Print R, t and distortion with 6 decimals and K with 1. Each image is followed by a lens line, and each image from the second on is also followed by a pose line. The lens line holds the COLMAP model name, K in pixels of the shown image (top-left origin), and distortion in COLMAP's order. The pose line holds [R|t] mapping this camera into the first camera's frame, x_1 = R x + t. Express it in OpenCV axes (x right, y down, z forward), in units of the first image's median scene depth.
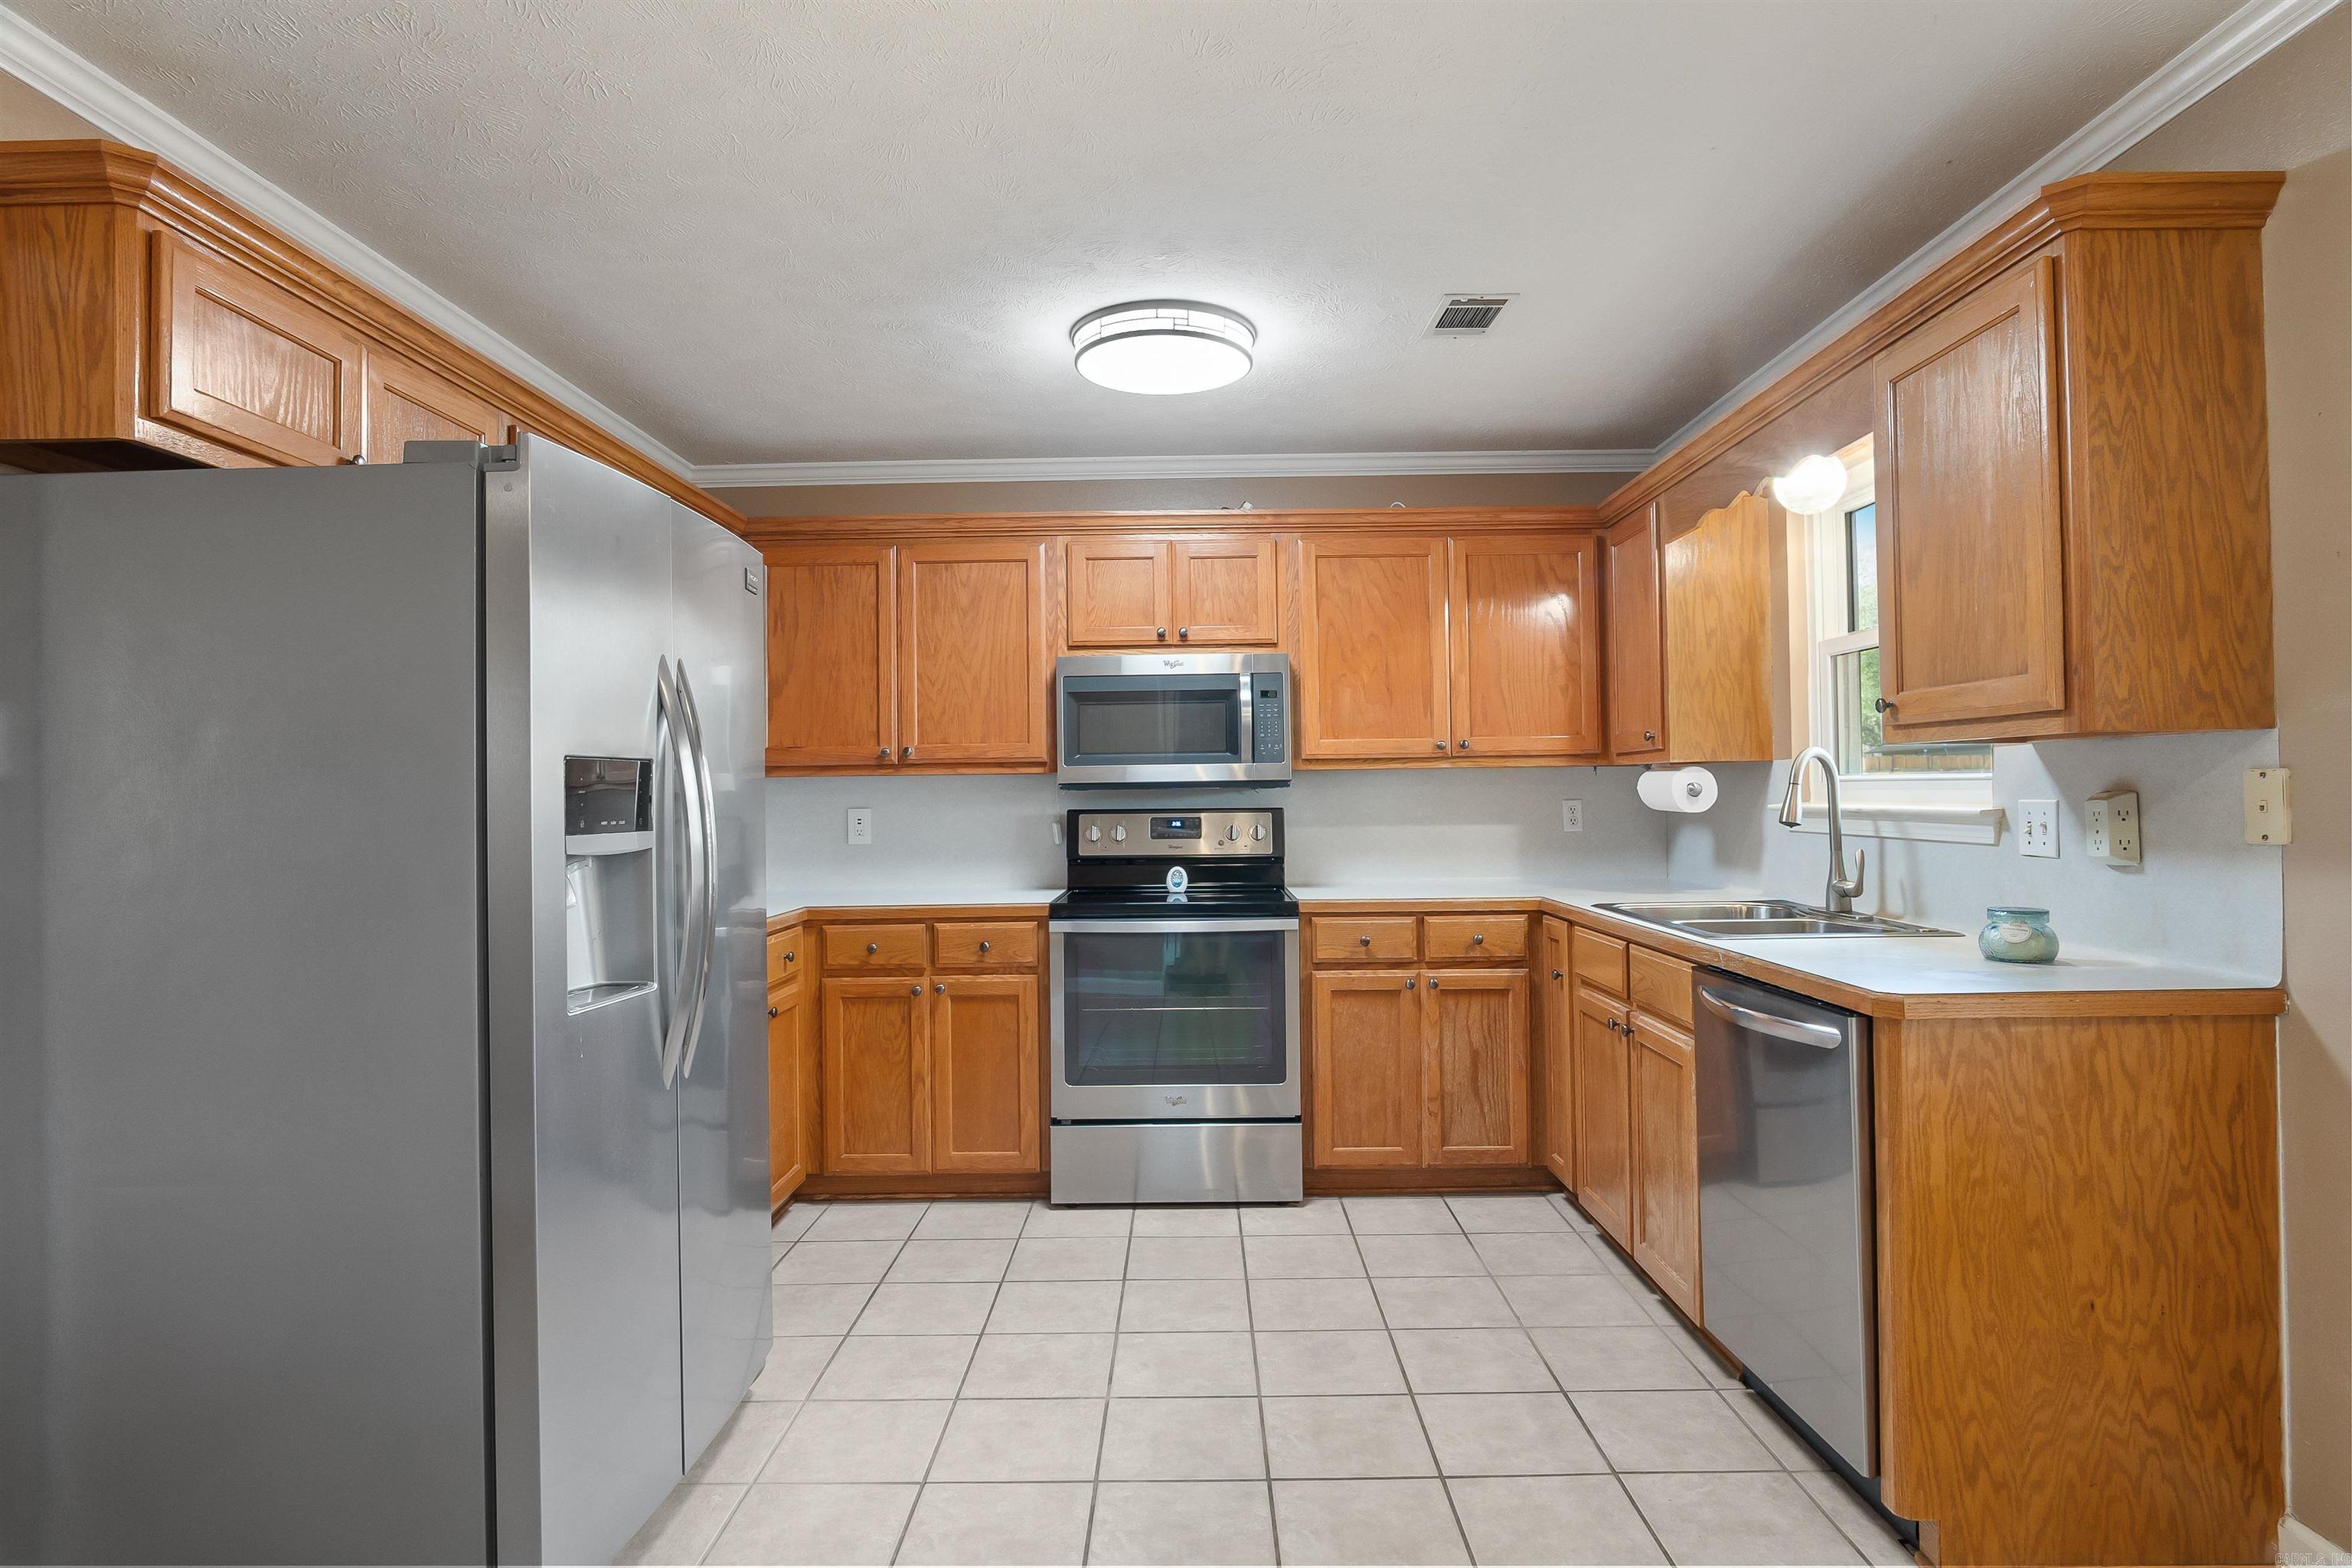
lens RADIAL K [[1257.1, 0, 1182.0], [0, 1257.1, 803.4], [0, 0, 1]] dist [-0.025981, 0.009062]
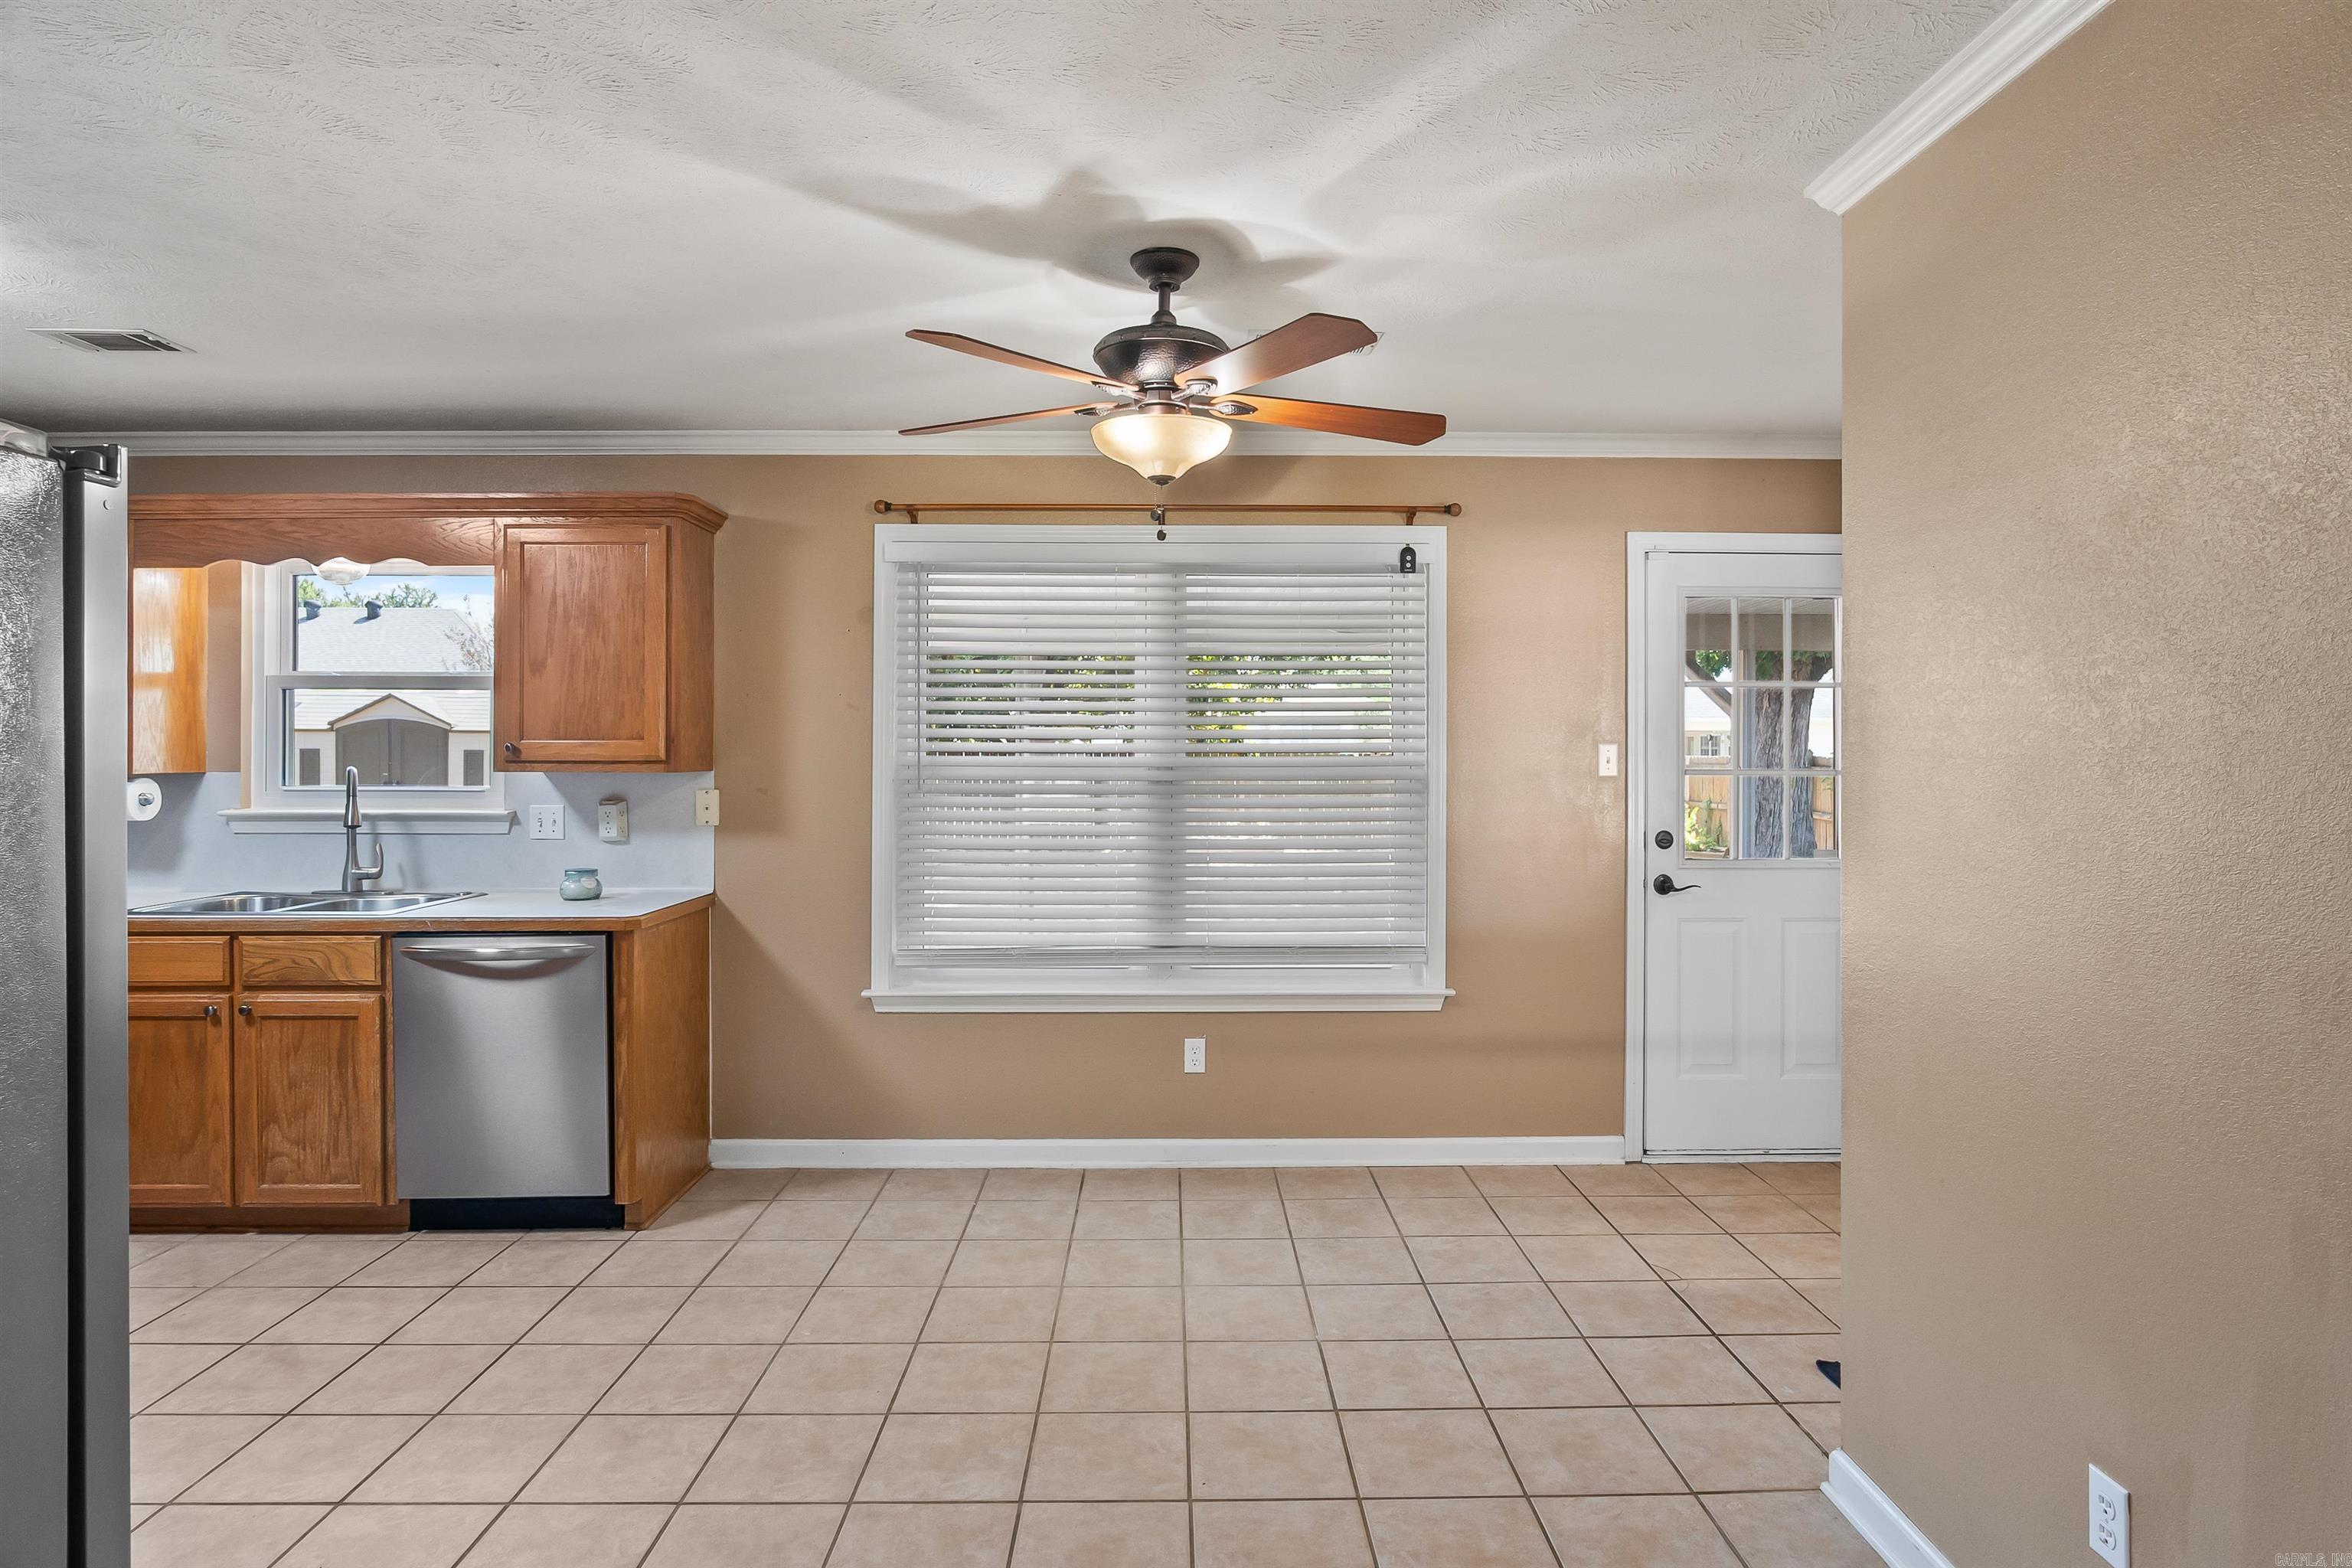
lens RADIAL K [[1257.1, 0, 1213.7], [0, 1257.1, 755.4], [0, 0, 1]] dist [-0.025981, 0.009062]
pose [[-0.033804, 0.012584, 0.999349, -0.834837], [0.007968, 0.999892, -0.012321, -0.034425], [-0.999397, 0.007546, -0.033901, 0.132644]]
